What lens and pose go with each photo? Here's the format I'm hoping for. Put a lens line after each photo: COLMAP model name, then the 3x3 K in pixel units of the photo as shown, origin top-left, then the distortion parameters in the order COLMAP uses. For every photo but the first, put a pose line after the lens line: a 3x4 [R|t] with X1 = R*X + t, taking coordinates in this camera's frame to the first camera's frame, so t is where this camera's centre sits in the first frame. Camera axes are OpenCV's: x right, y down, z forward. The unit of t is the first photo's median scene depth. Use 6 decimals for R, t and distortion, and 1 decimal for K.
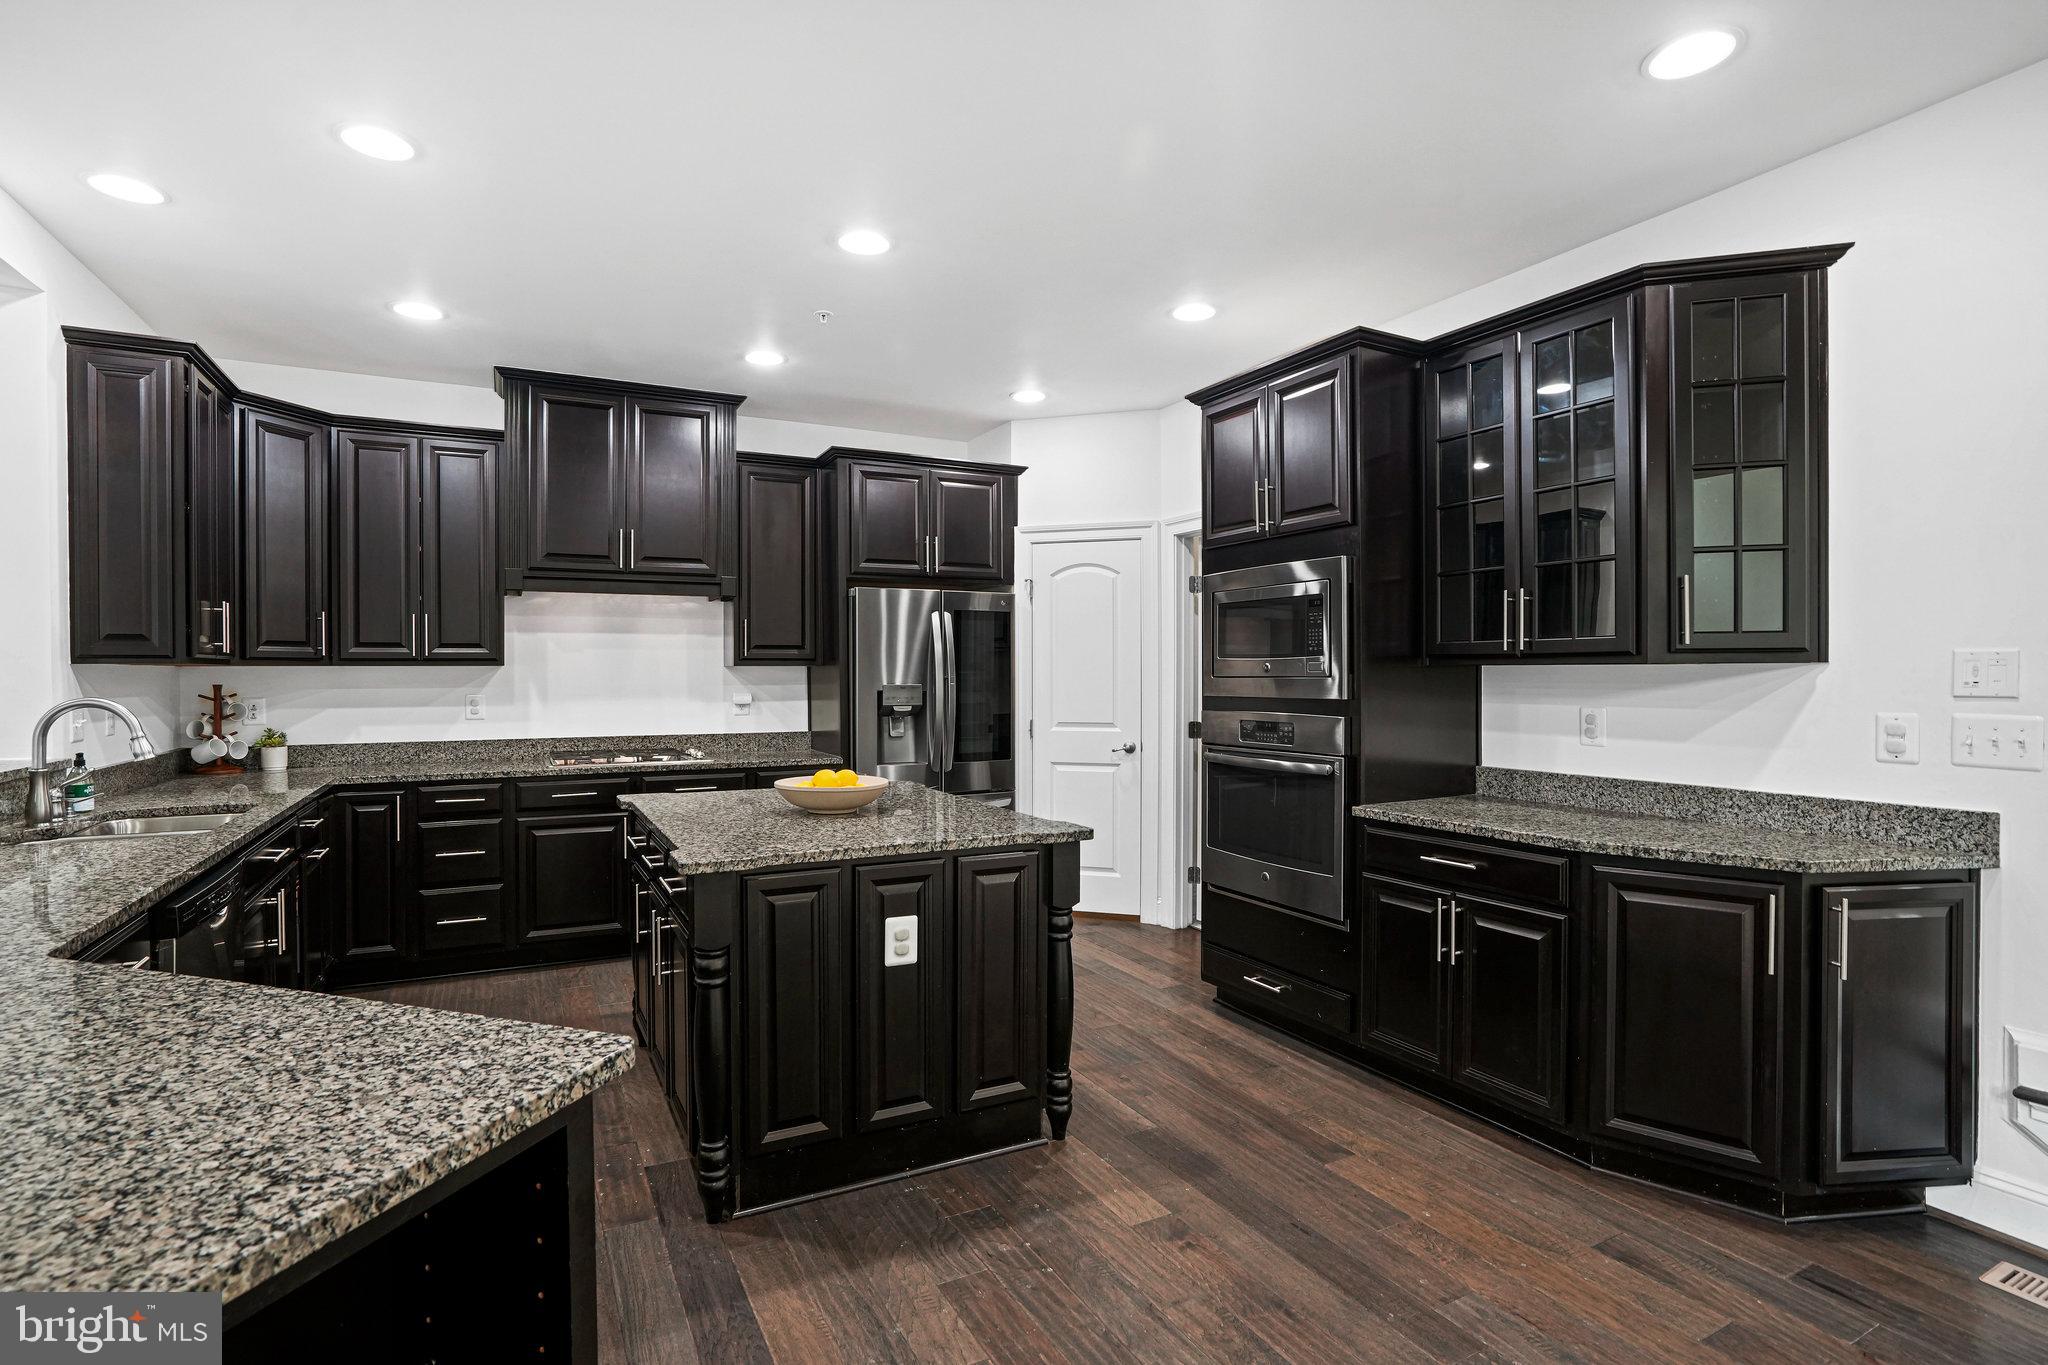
lens RADIAL K [[984.3, 0, 1014.1], [0, 984.3, 686.4], [0, 0, 1]] dist [-0.031232, 0.000627]
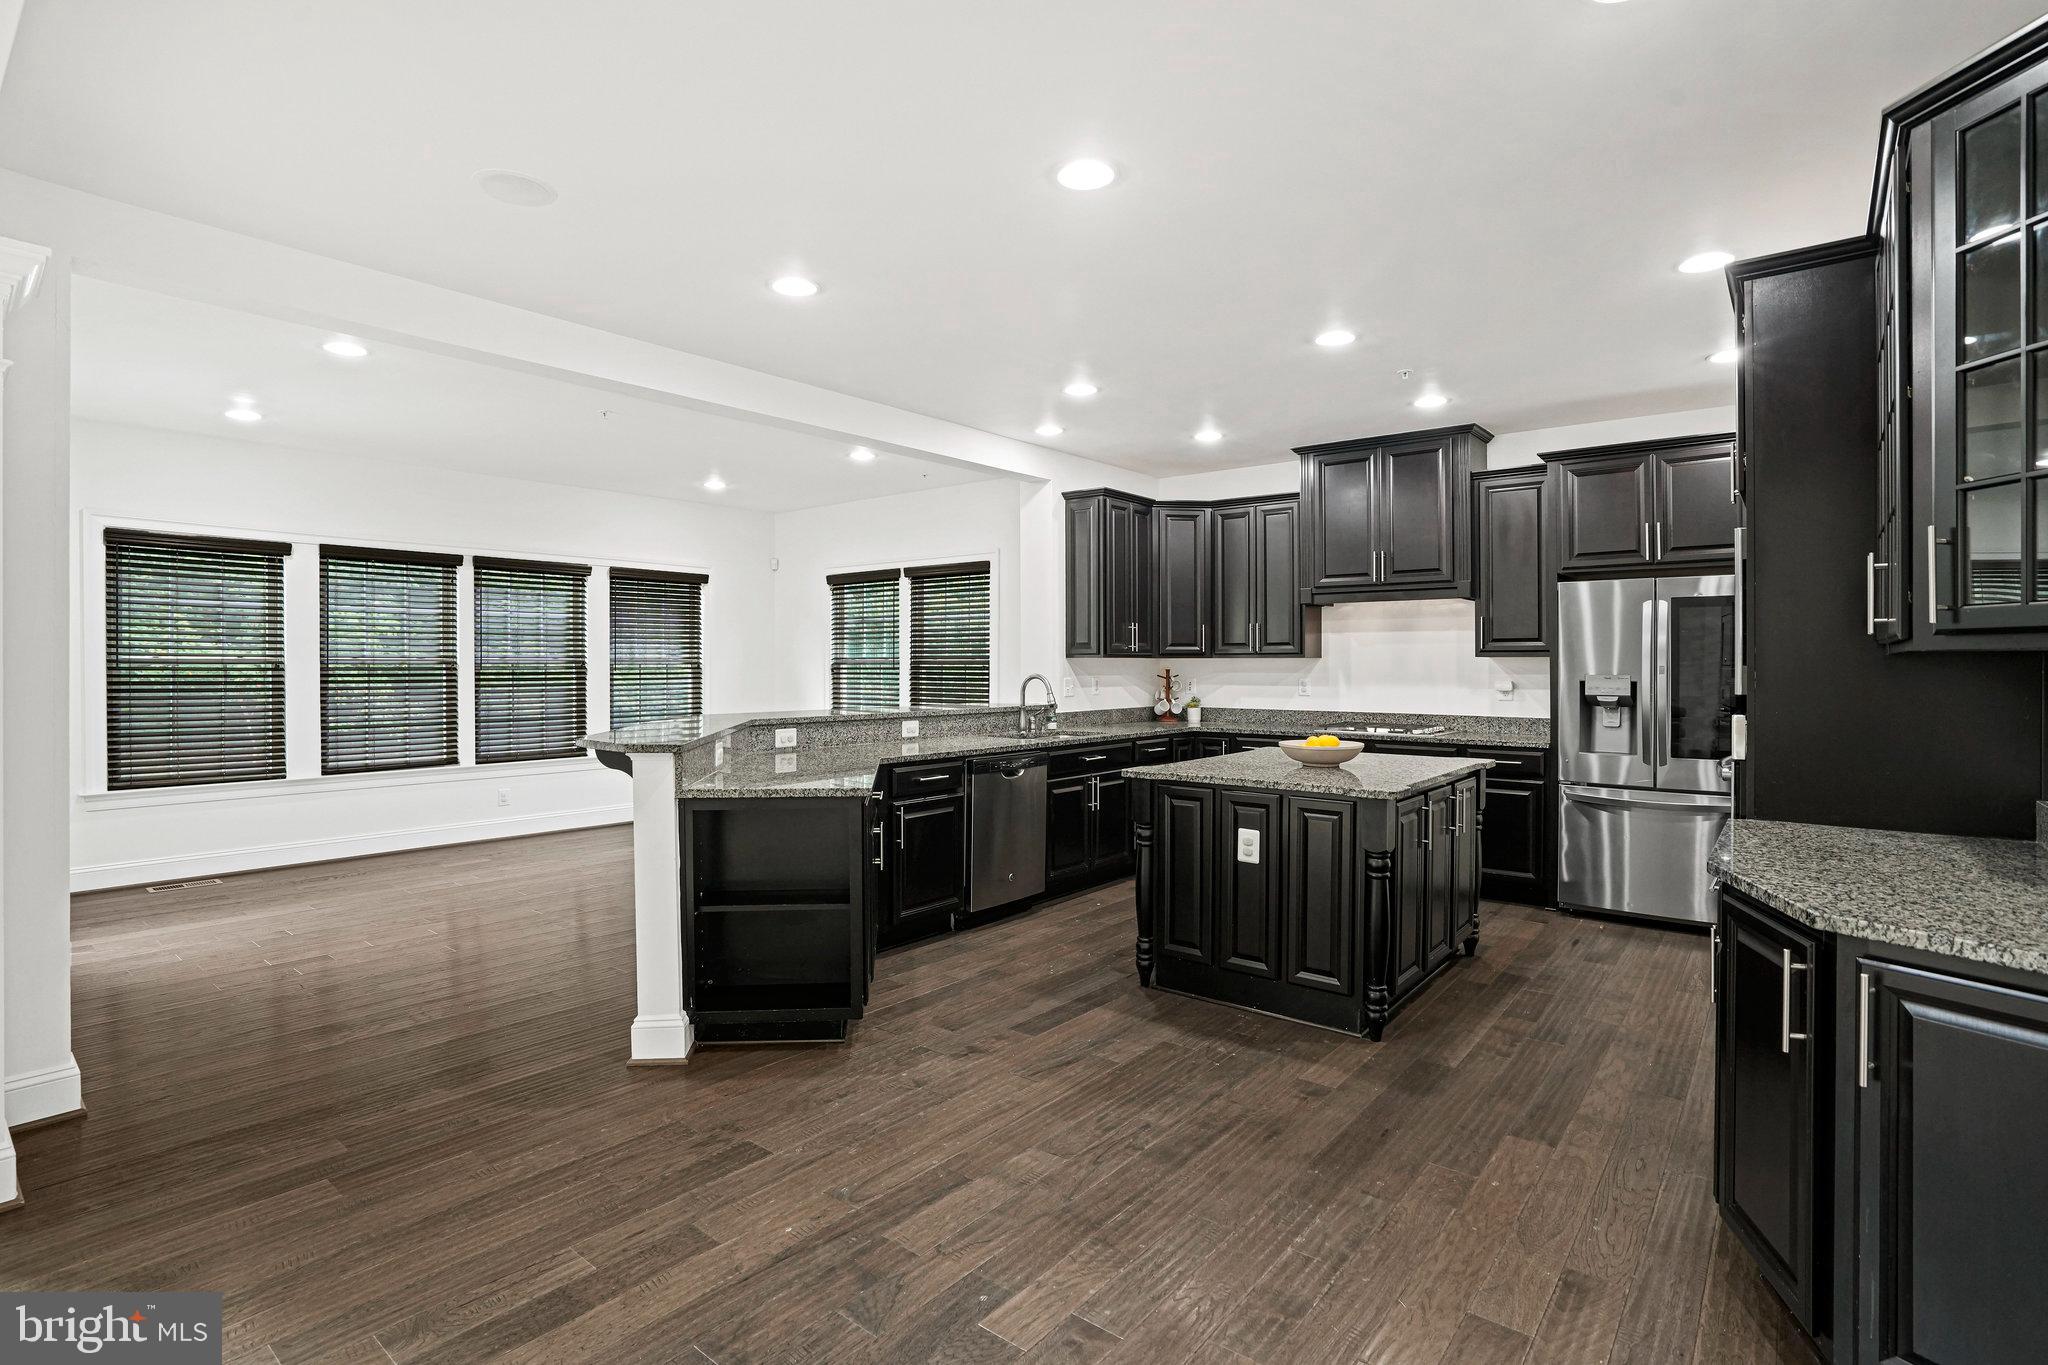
lens RADIAL K [[984.3, 0, 1015.0], [0, 984.3, 670.1], [0, 0, 1]] dist [-0.031232, 0.000627]
pose [[0.390380, 0.006974, -0.920627, 0.774649], [-0.013219, 0.999911, 0.001969, -0.000863], [0.920559, 0.011401, 0.390438, 0.075199]]
